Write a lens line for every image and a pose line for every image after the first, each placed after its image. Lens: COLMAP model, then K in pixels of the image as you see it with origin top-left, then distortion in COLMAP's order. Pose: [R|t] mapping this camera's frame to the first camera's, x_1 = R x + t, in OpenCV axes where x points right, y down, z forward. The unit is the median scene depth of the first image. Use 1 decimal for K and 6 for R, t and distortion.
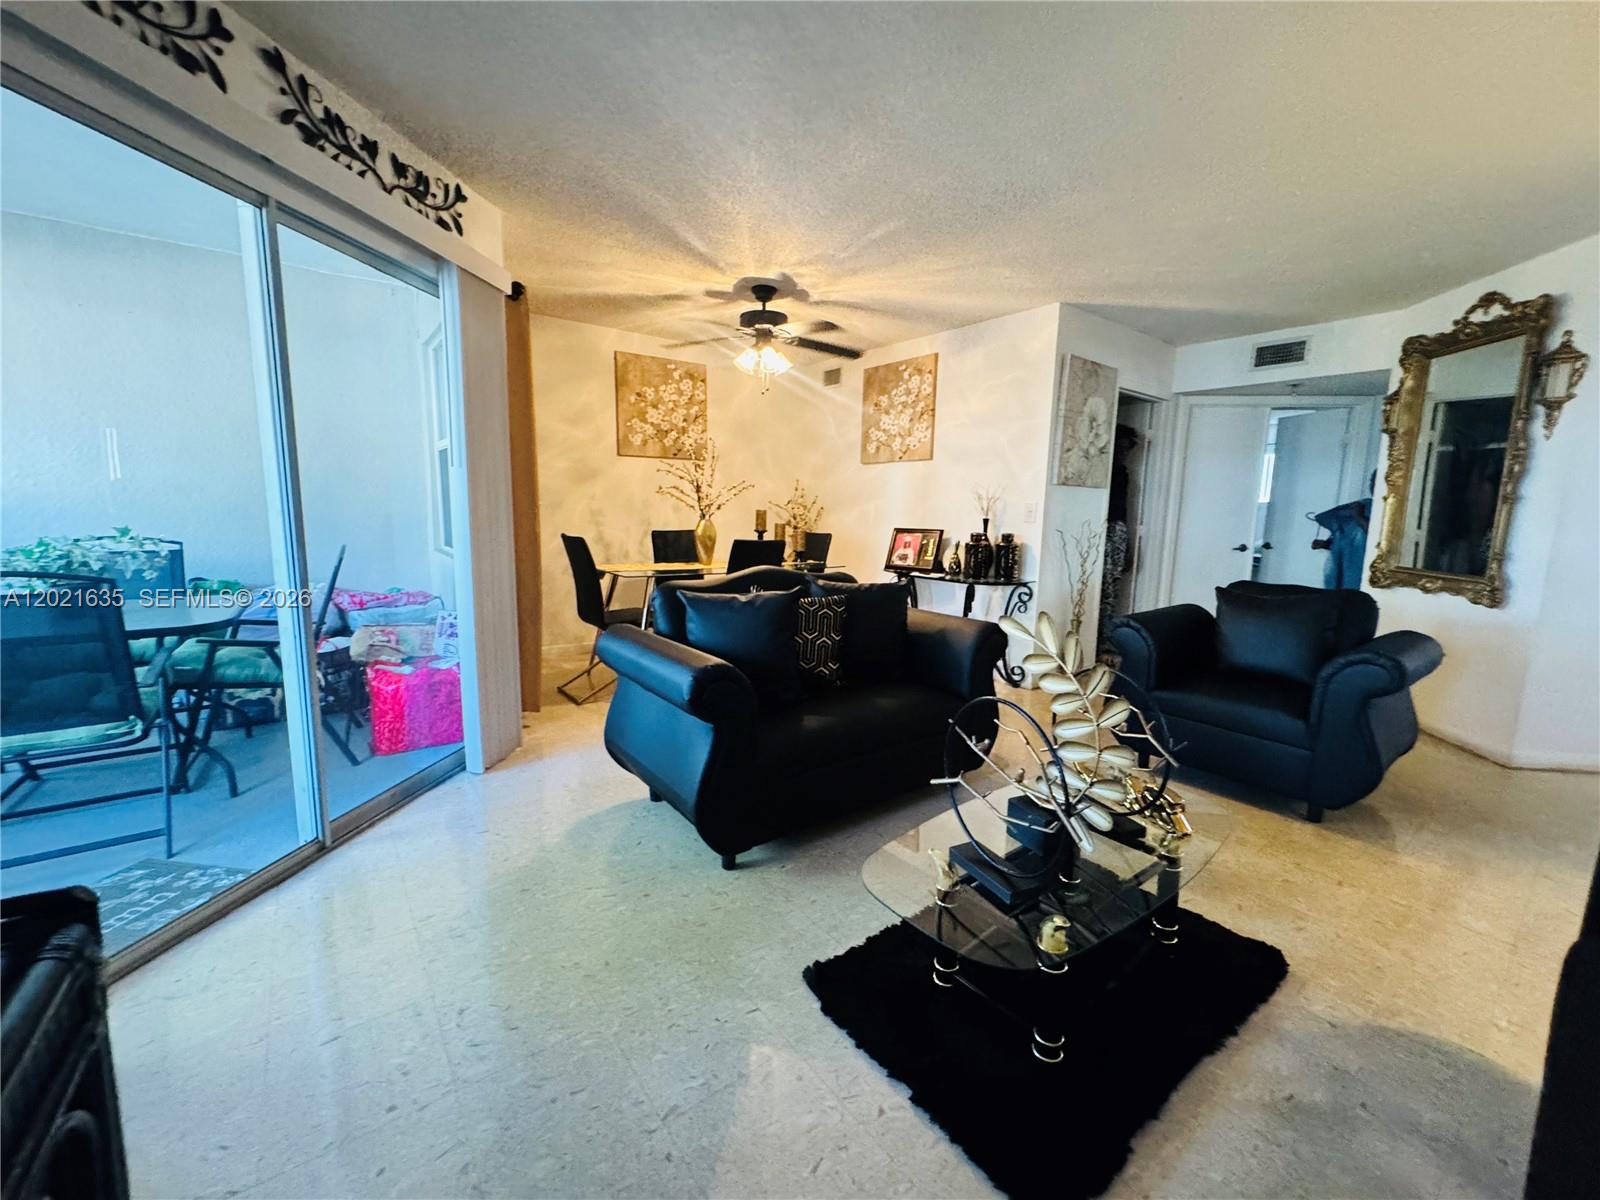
lens RADIAL K [[639.9, 0, 799.5], [0, 639.9, 595.9], [0, 0, 1]] dist [-0.002641, 0.000264]
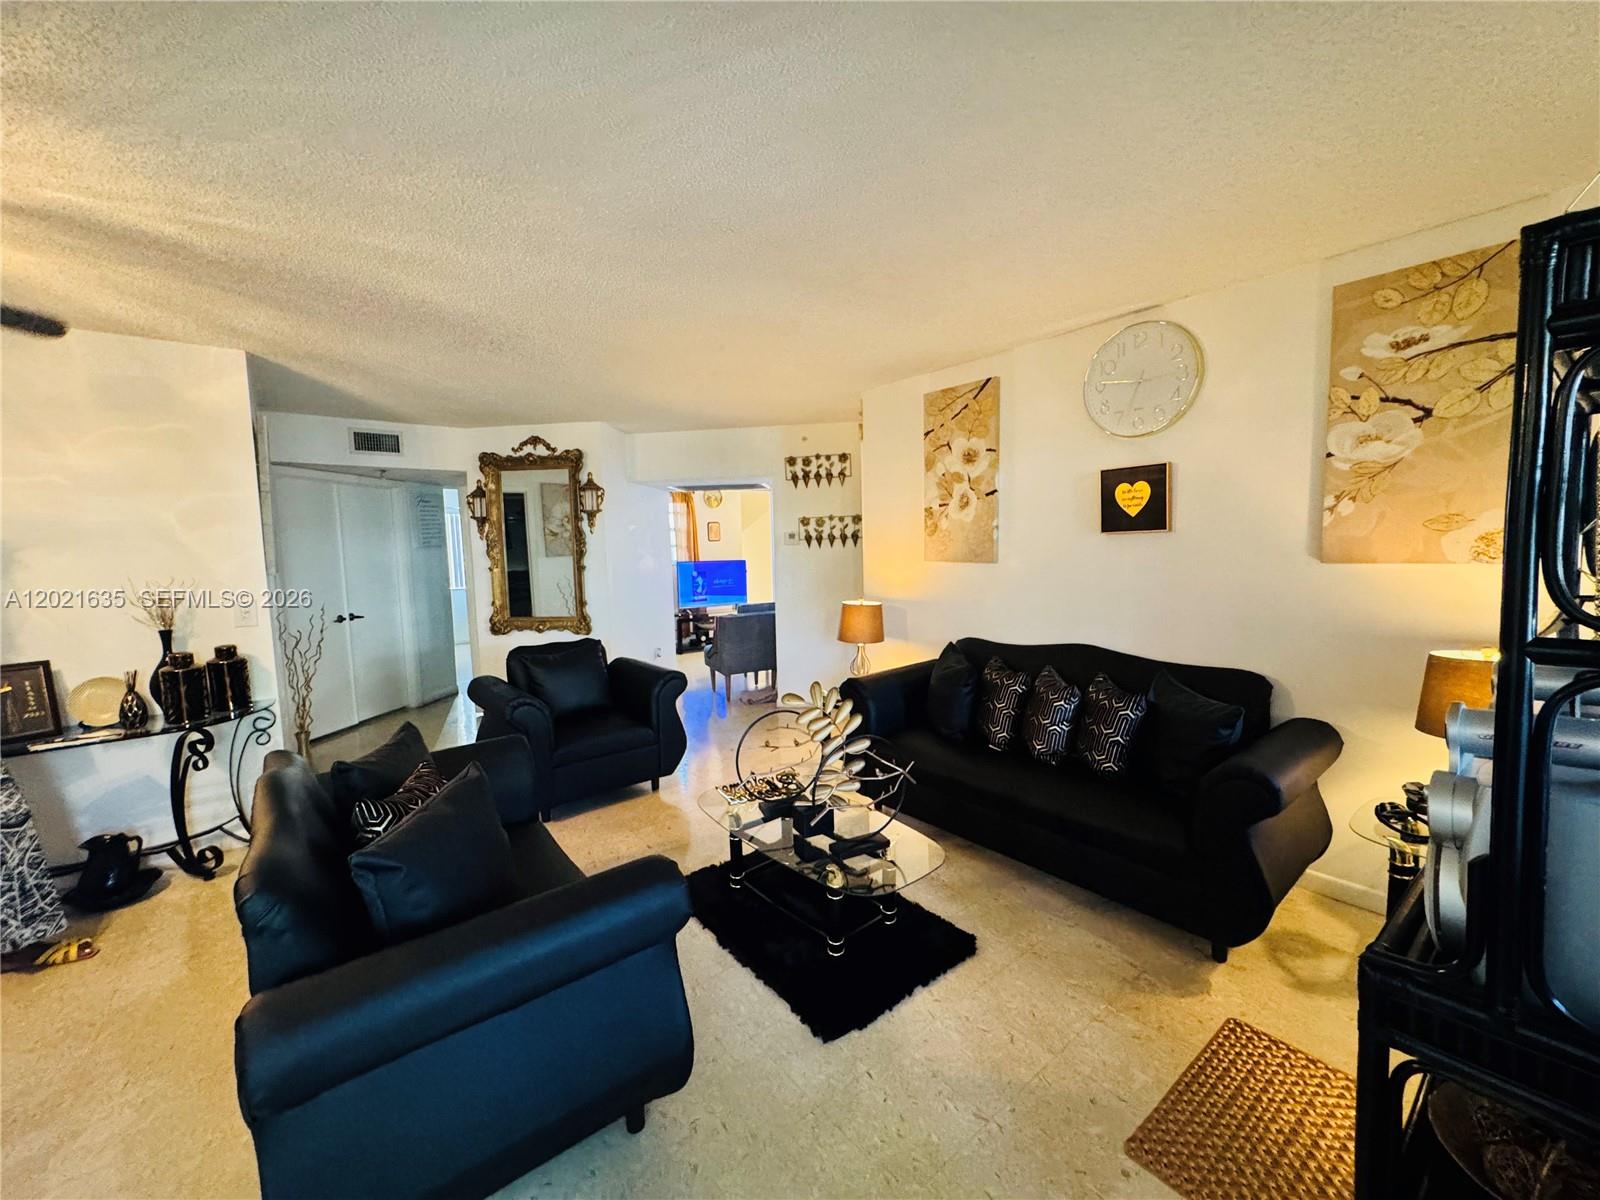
lens RADIAL K [[639.9, 0, 797.8], [0, 639.9, 591.8], [0, 0, 1]] dist [-0.002641, 0.000264]
pose [[-0.020635, -0.096916, 0.995079, -0.444017], [0.162502, 0.981731, 0.098986, -0.135966], [-0.986492, 0.163744, -0.004509, 0.385372]]
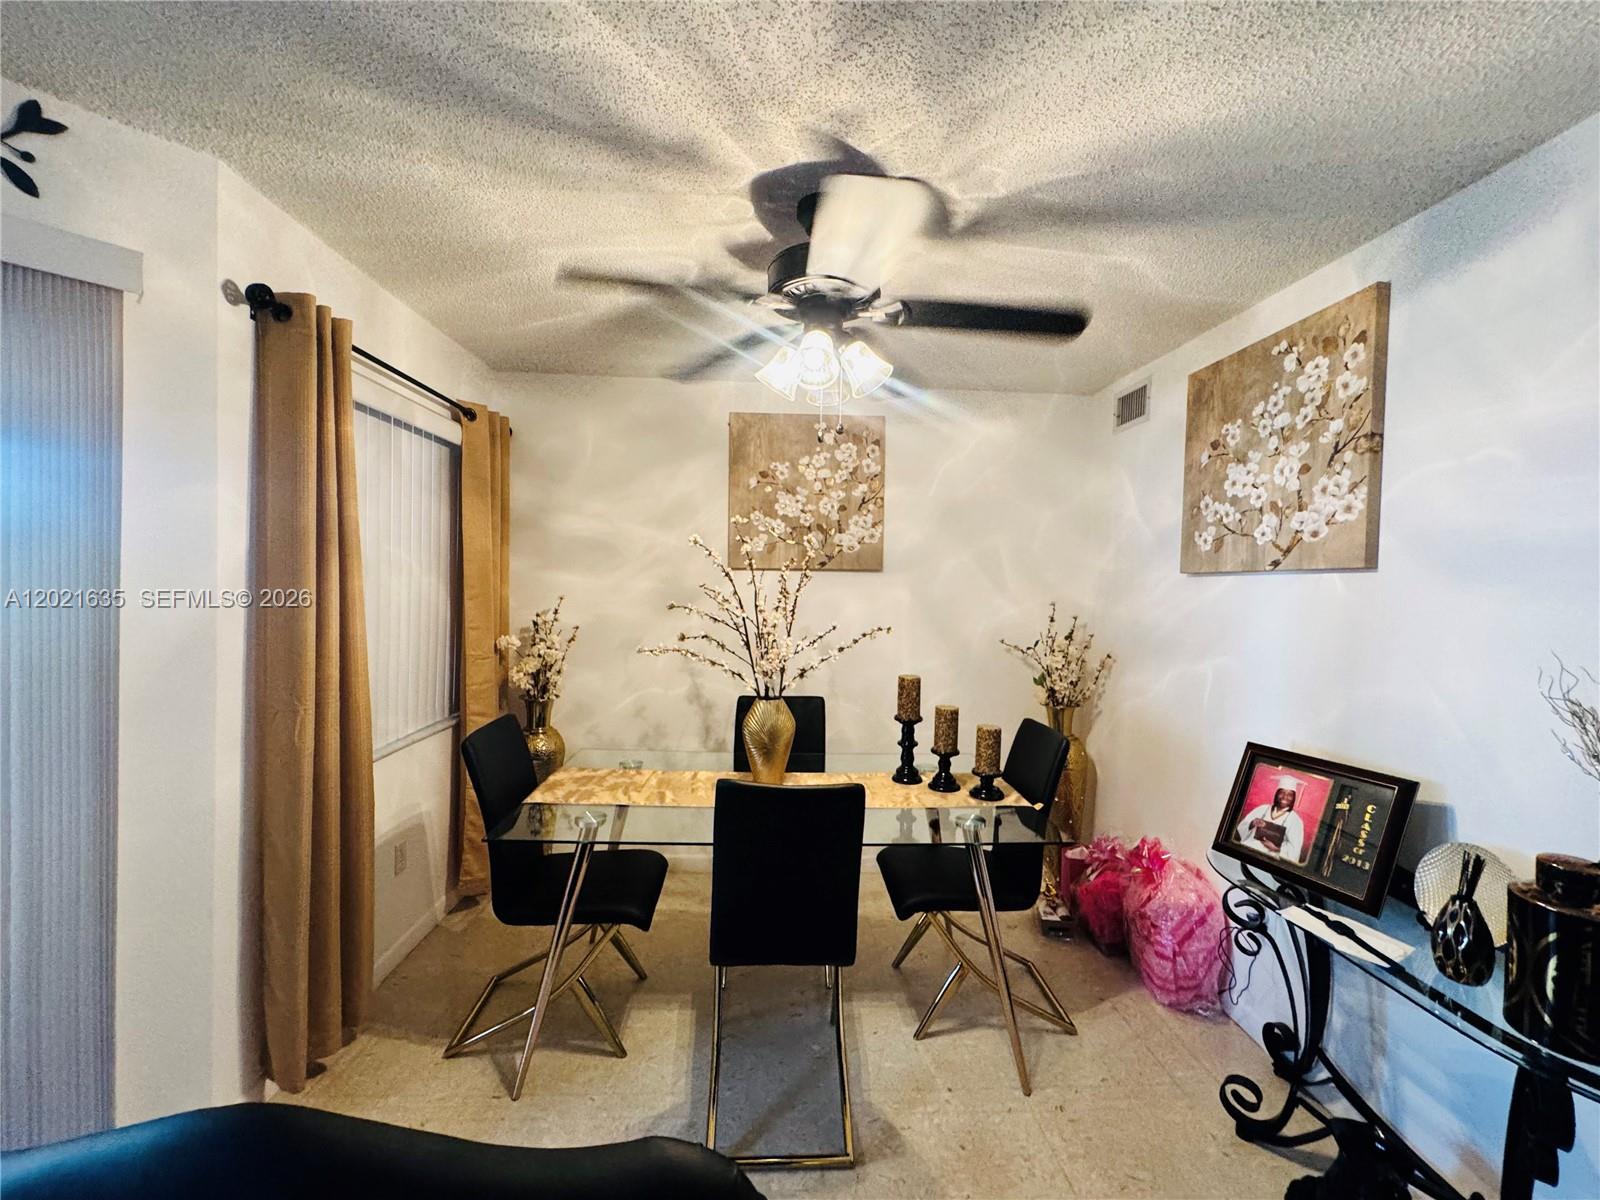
lens RADIAL K [[639.9, 0, 798.2], [0, 639.9, 598.8], [0, 0, 1]] dist [-0.002641, 0.000264]
pose [[0.826505, 0.010802, -0.562826, 0.178919], [-0.081520, 0.991574, -0.100680, -0.168740], [0.556995, 0.129094, 0.820421, 0.662550]]
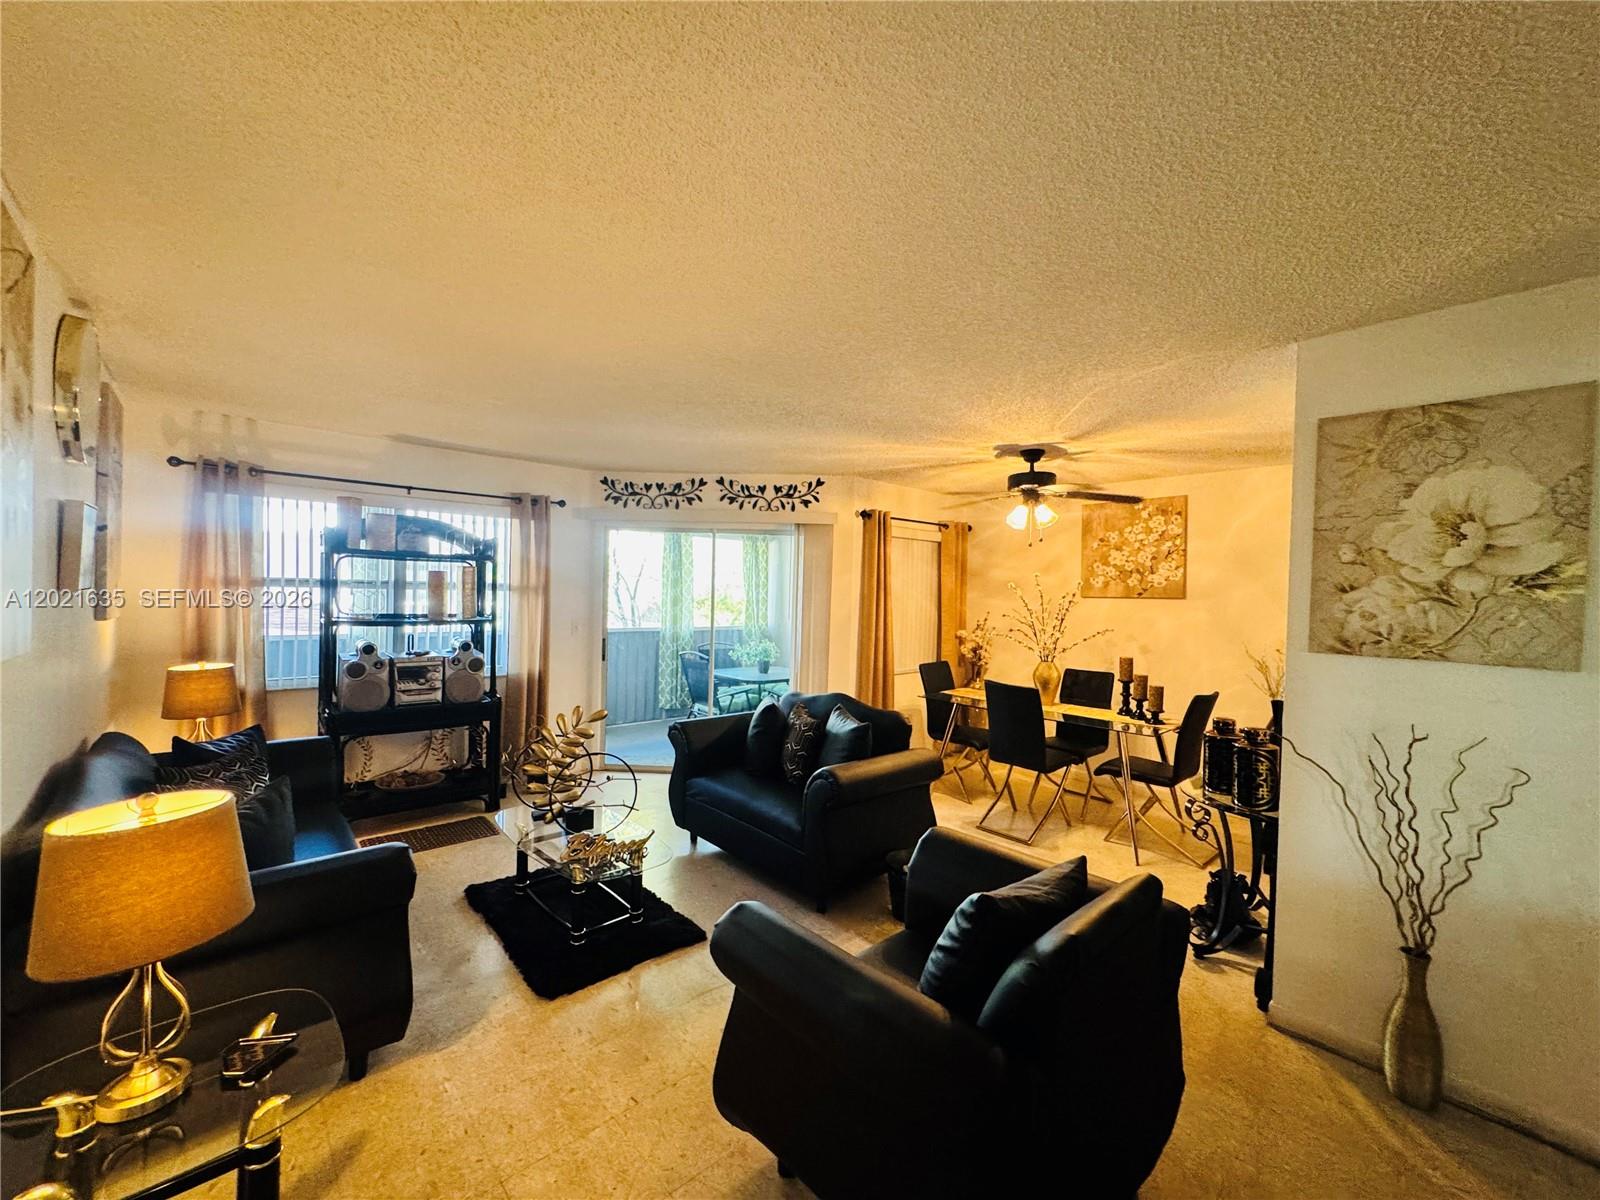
lens RADIAL K [[639.9, 0, 797.2], [0, 639.9, 590.4], [0, 0, 1]] dist [-0.002641, 0.000264]
pose [[0.092344, -0.023871, -0.995441, 0.968490], [-0.160108, 0.986348, -0.038506, -0.145896], [0.982771, 0.162934, 0.087262, 0.556029]]
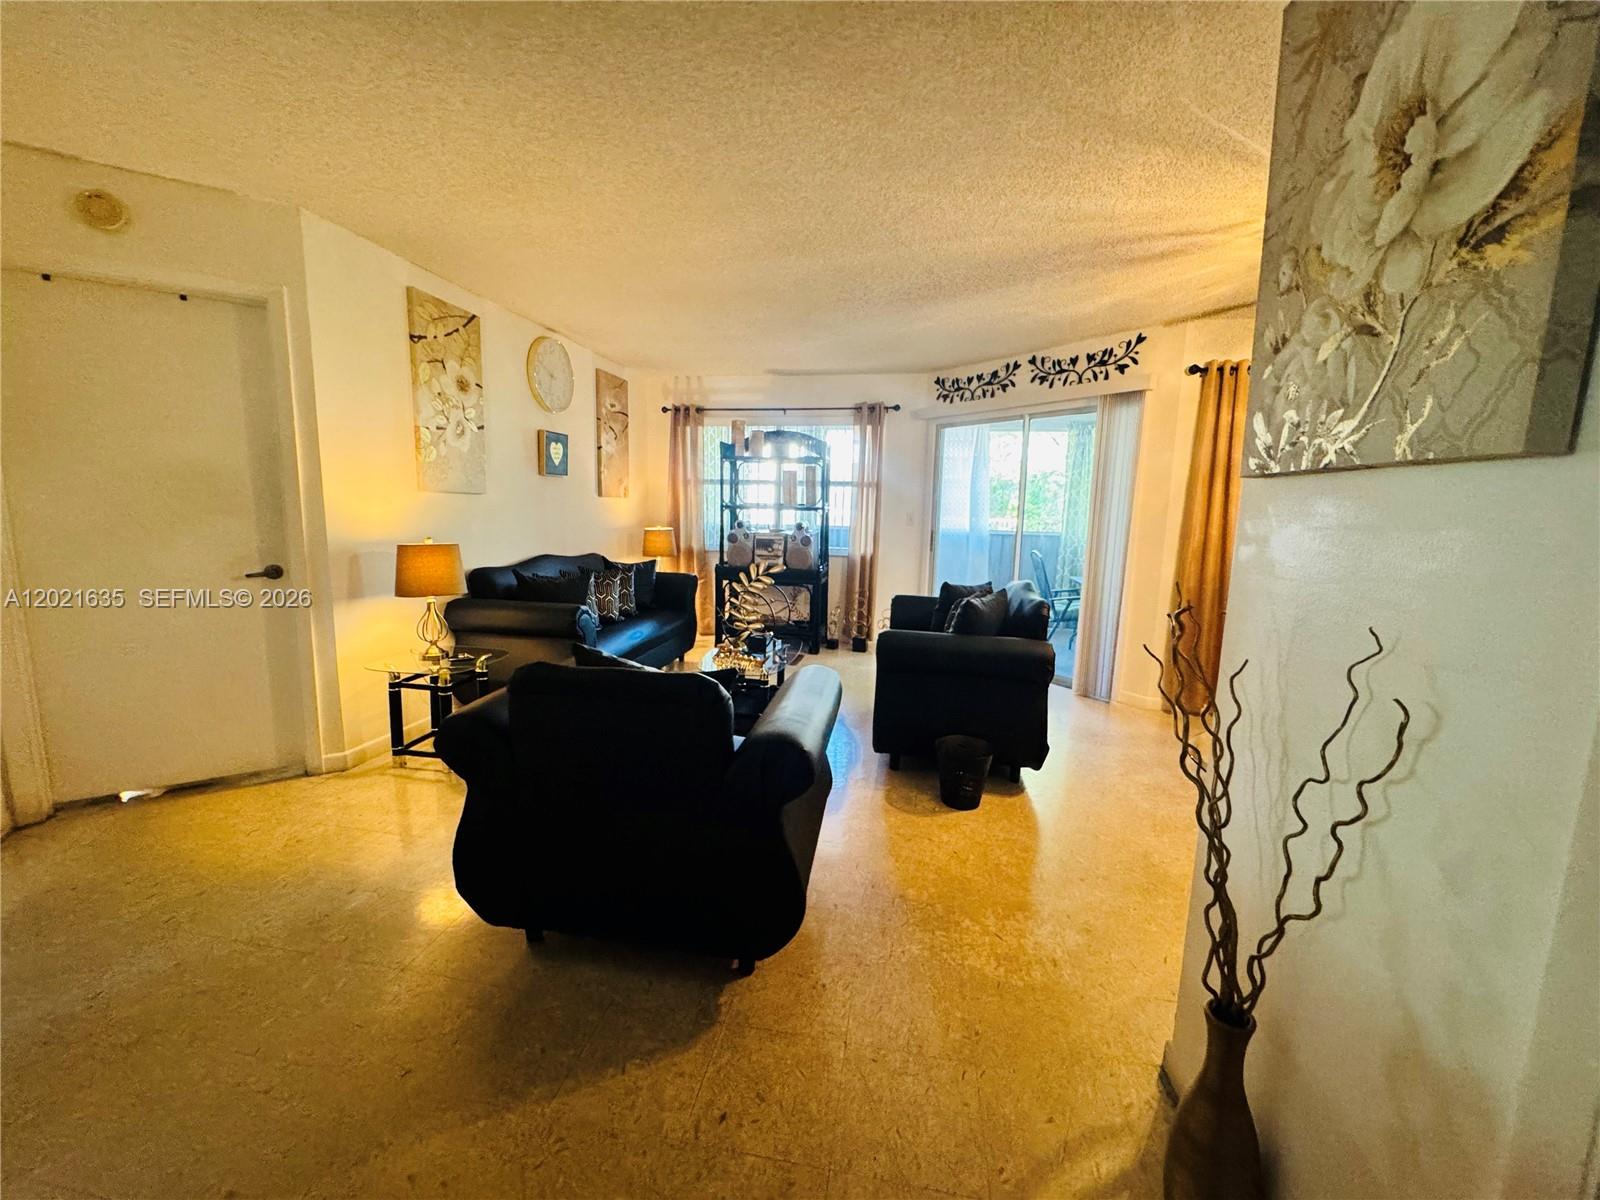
lens RADIAL K [[639.9, 0, 798.4], [0, 639.9, 598.6], [0, 0, 1]] dist [-0.002641, 0.000264]
pose [[-0.733263, 0.056604, -0.677585, 0.817526], [-0.133138, 0.965286, 0.224716, -0.171272], [0.666783, 0.254988, -0.700273, 1.165748]]
